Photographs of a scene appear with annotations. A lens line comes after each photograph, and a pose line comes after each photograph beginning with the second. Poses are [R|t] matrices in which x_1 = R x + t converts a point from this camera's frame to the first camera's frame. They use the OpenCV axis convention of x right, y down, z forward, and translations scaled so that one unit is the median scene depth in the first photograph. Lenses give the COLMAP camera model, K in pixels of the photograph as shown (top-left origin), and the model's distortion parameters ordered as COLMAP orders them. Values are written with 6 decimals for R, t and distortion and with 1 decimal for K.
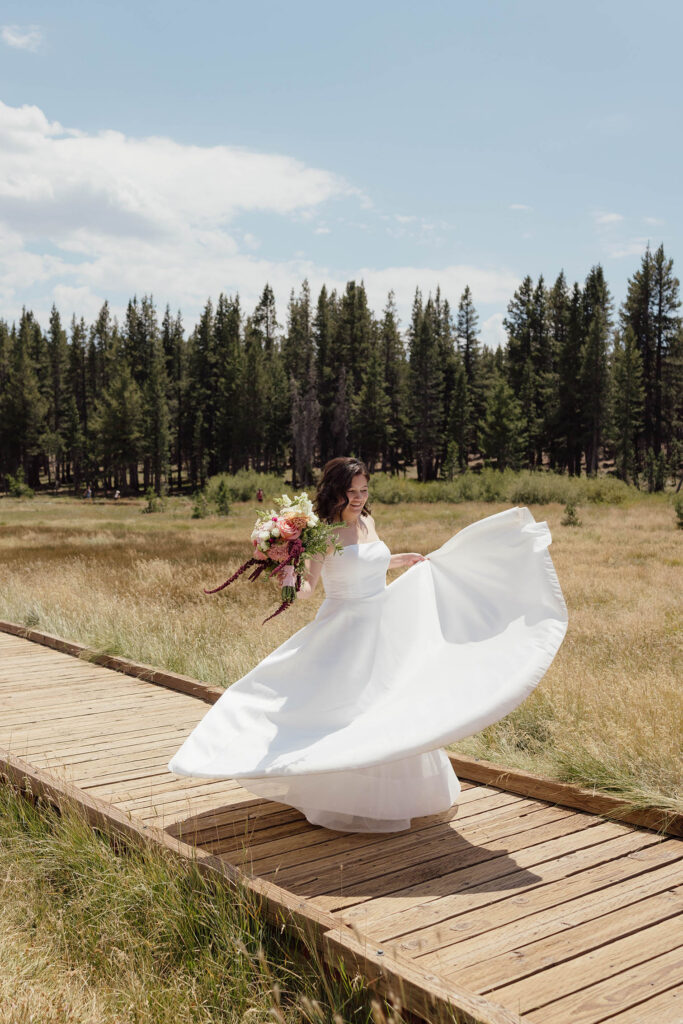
lens RADIAL K [[1084.1, 0, 334.8], [0, 1084.1, 514.5], [0, 0, 1]] dist [0.023635, 0.000000]
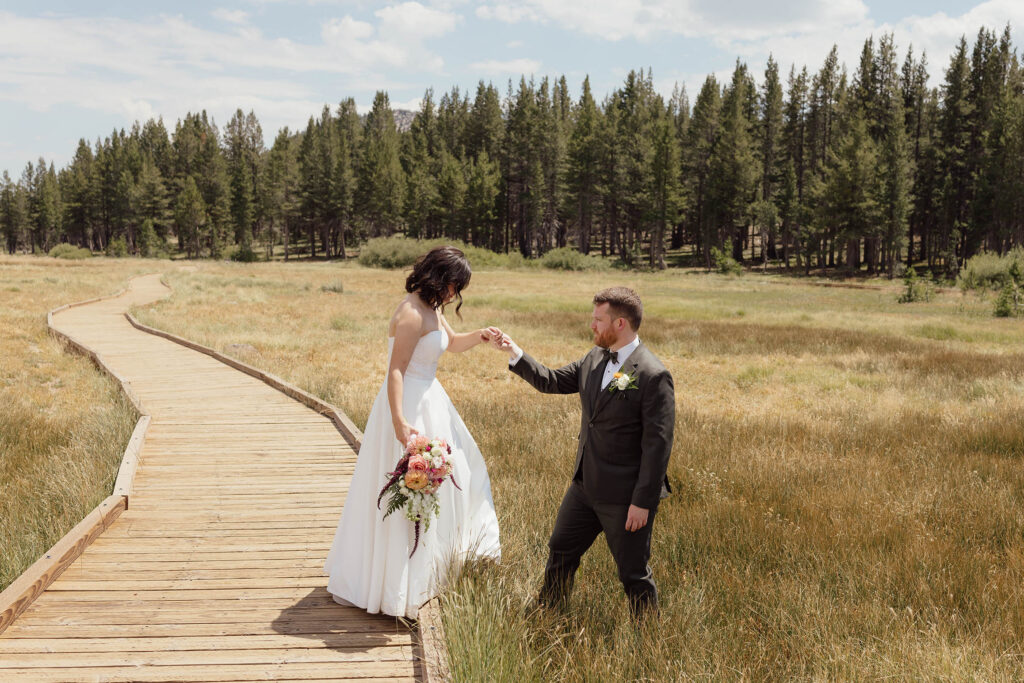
lens RADIAL K [[1084.1, 0, 527.1], [0, 1084.1, 318.7], [0, 0, 1]] dist [0.023635, 0.000000]
pose [[0.902588, 0.052032, -0.427349, -0.058965], [-0.040543, 0.998531, 0.035947, -0.004469], [0.428592, -0.015119, 0.903372, 0.140329]]
